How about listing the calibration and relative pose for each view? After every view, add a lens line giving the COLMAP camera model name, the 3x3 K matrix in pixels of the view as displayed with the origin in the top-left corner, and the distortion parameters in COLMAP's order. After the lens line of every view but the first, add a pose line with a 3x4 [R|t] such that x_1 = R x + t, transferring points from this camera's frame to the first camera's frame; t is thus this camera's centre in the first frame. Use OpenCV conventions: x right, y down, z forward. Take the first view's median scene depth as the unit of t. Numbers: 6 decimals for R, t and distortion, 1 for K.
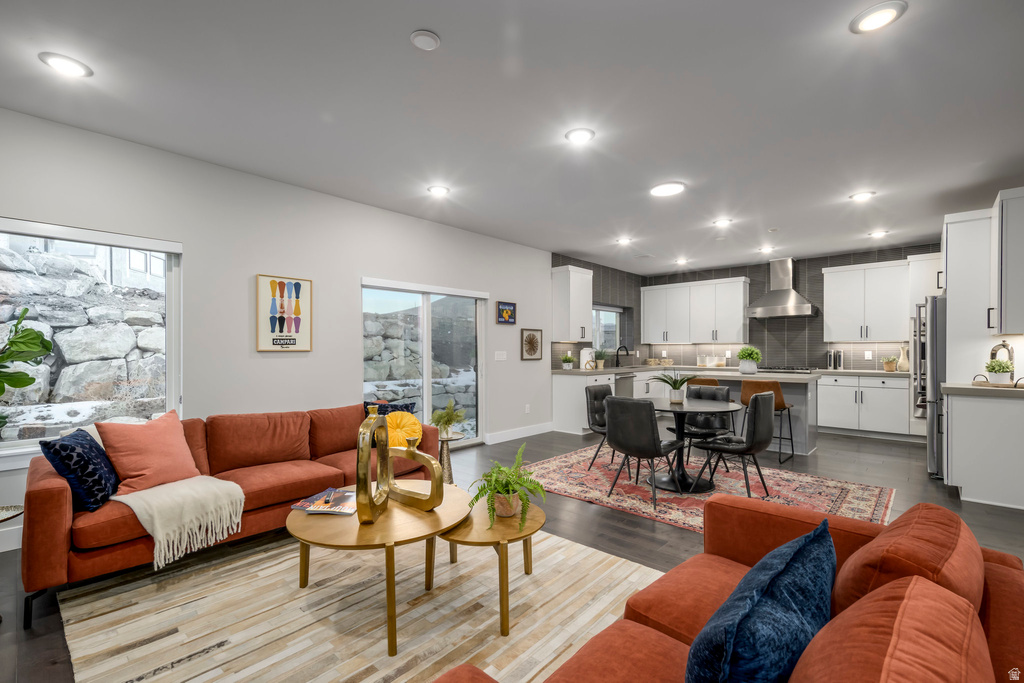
lens RADIAL K [[451.0, 0, 514.8], [0, 451.0, 341.4], [0, 0, 1]] dist [0.013167, -0.000612]
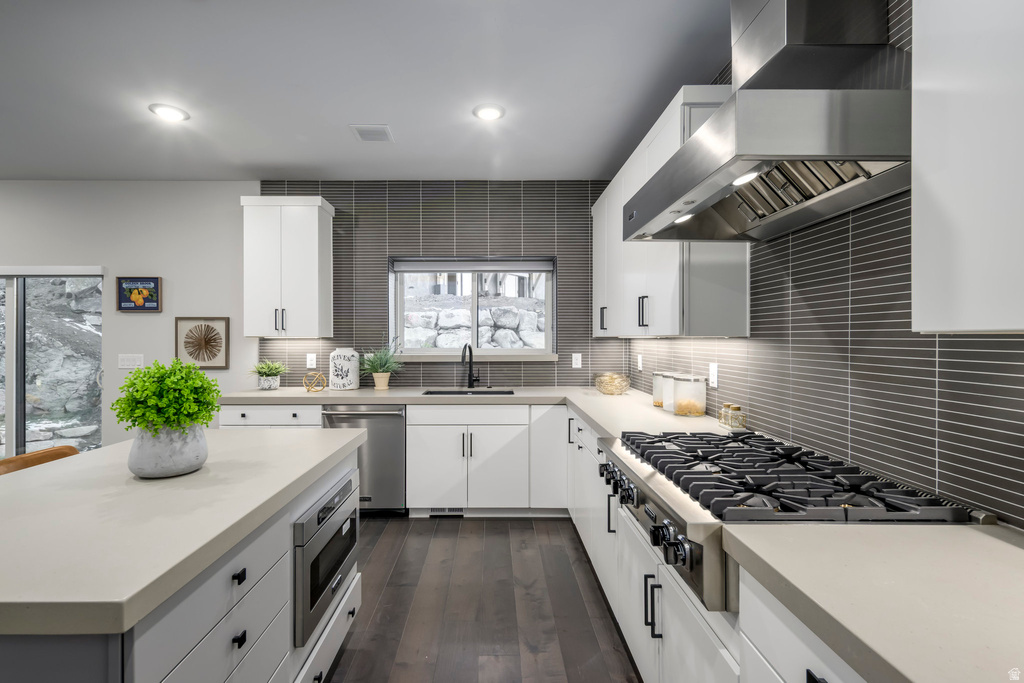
lens RADIAL K [[452.8, 0, 492.2], [0, 452.8, 337.7], [0, 0, 1]] dist [0.013837, -0.000084]
pose [[0.673668, -0.000915, -0.739034, 0.706569], [0.015071, 0.999808, 0.012501, -0.001599], [0.738880, -0.019560, 0.673553, 0.830408]]
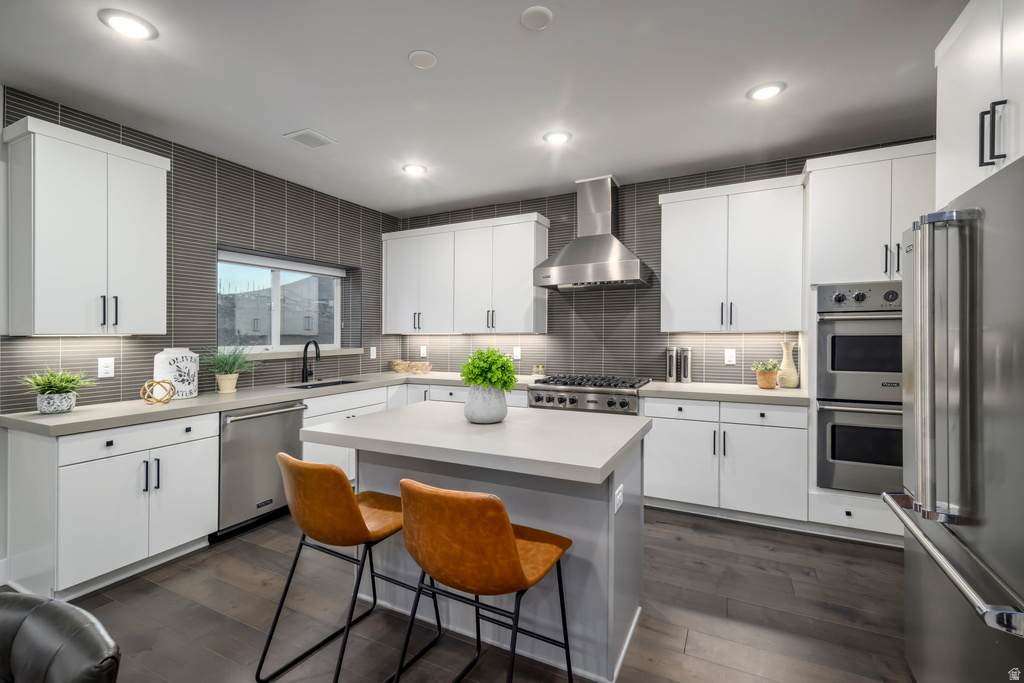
lens RADIAL K [[447.8, 0, 516.3], [0, 447.8, 333.5], [0, 0, 1]] dist [0.001619, -0.000130]
pose [[0.961778, -0.004814, 0.273787, 0.377861], [-0.000198, 0.999833, 0.018275, -0.007361], [-0.273829, -0.017631, 0.961617, 0.546532]]
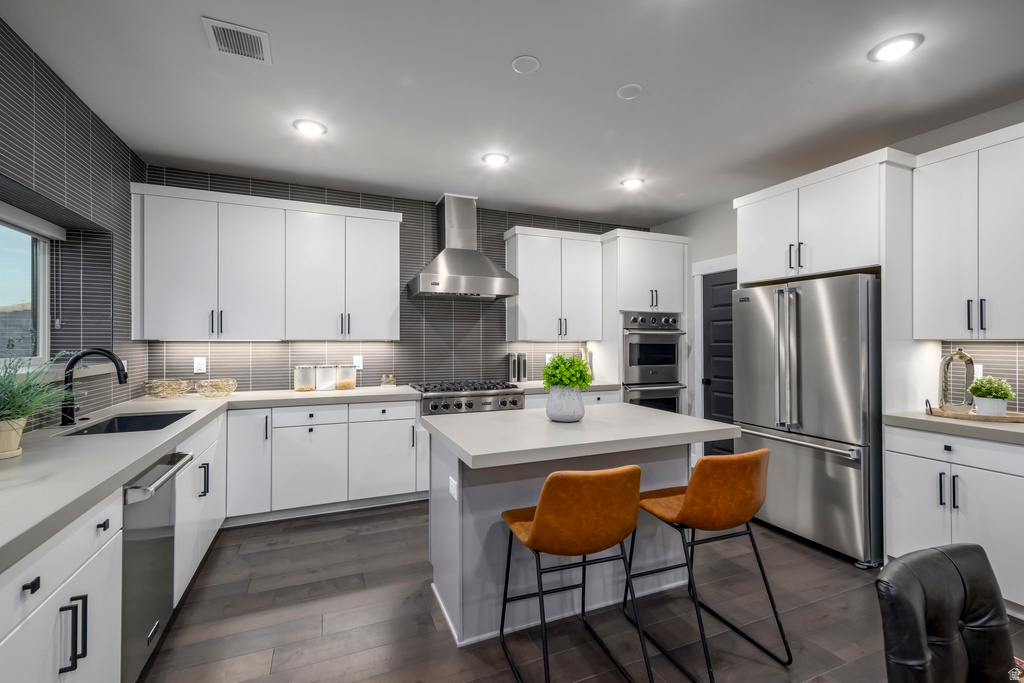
lens RADIAL K [[451.0, 0, 514.8], [0, 451.0, 341.4], [0, 0, 1]] dist [0.013167, -0.000612]
pose [[0.411719, -0.000191, 0.911311, 0.098362], [-0.019819, 0.999762, 0.009163, -0.003782], [-0.911095, -0.021834, 0.411617, 0.752159]]
